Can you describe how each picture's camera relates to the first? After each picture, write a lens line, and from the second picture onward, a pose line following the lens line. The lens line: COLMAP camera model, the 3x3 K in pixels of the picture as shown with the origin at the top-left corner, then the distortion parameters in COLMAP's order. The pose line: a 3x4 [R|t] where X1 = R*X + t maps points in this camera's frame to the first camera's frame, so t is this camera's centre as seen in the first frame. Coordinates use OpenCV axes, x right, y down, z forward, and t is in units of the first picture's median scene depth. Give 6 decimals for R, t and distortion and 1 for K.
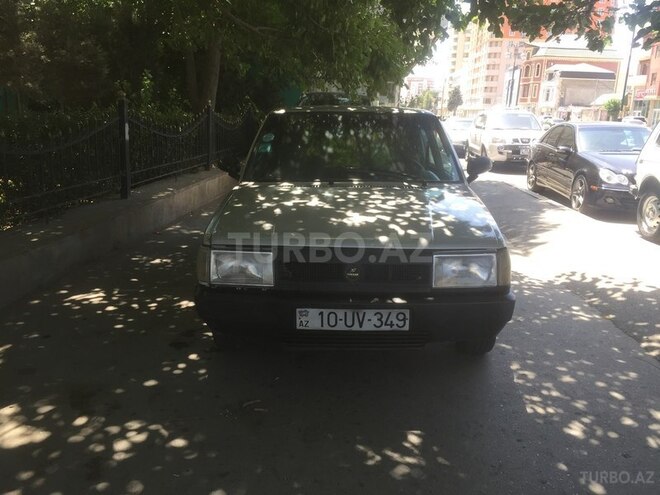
lens RADIAL K [[555.0, 0, 330.0], [0, 555.0, 247.5], [0, 0, 1]] dist [0.097097, -0.104753]
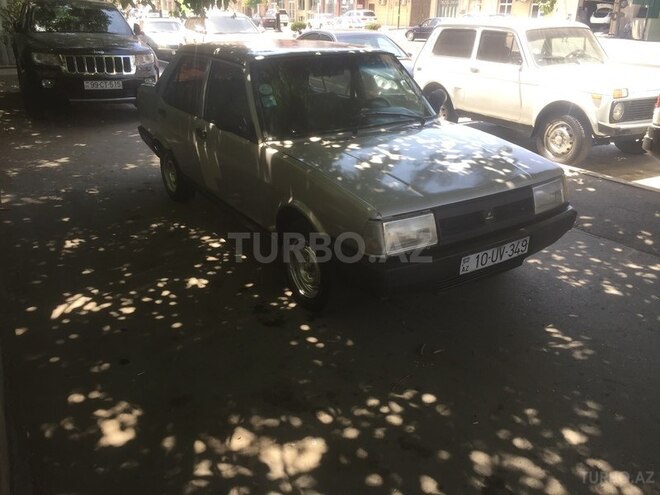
lens RADIAL K [[555.0, 0, 330.0], [0, 555.0, 247.5], [0, 0, 1]] dist [0.097097, -0.104753]
pose [[0.823035, -0.237747, 0.515839, -0.826643], [0.142669, 0.965598, 0.217406, -0.188217], [-0.549781, -0.105339, 0.828640, 0.195241]]
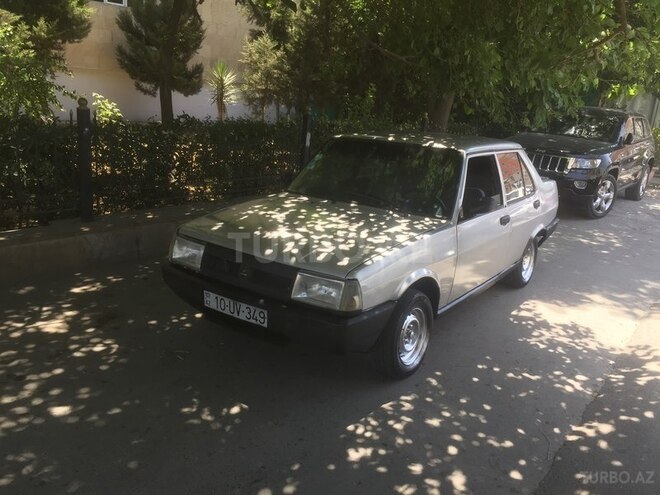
lens RADIAL K [[555.0, 0, 330.0], [0, 555.0, 247.5], [0, 0, 1]] dist [0.097097, -0.104753]
pose [[0.829768, 0.182519, -0.527420, 0.831395], [-0.182492, 0.981796, 0.052653, -0.109108], [0.527430, 0.052560, 0.847971, 0.024262]]
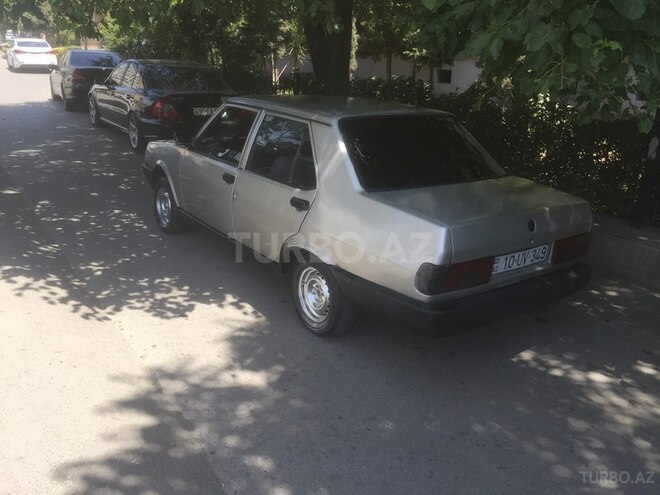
lens RADIAL K [[555.0, 0, 330.0], [0, 555.0, 247.5], [0, 0, 1]] dist [0.097097, -0.104753]
pose [[-0.782955, 0.147107, -0.604435, 1.124839], [-0.214045, 0.848602, 0.483796, -0.851561], [0.584094, 0.508167, -0.632930, 2.944481]]
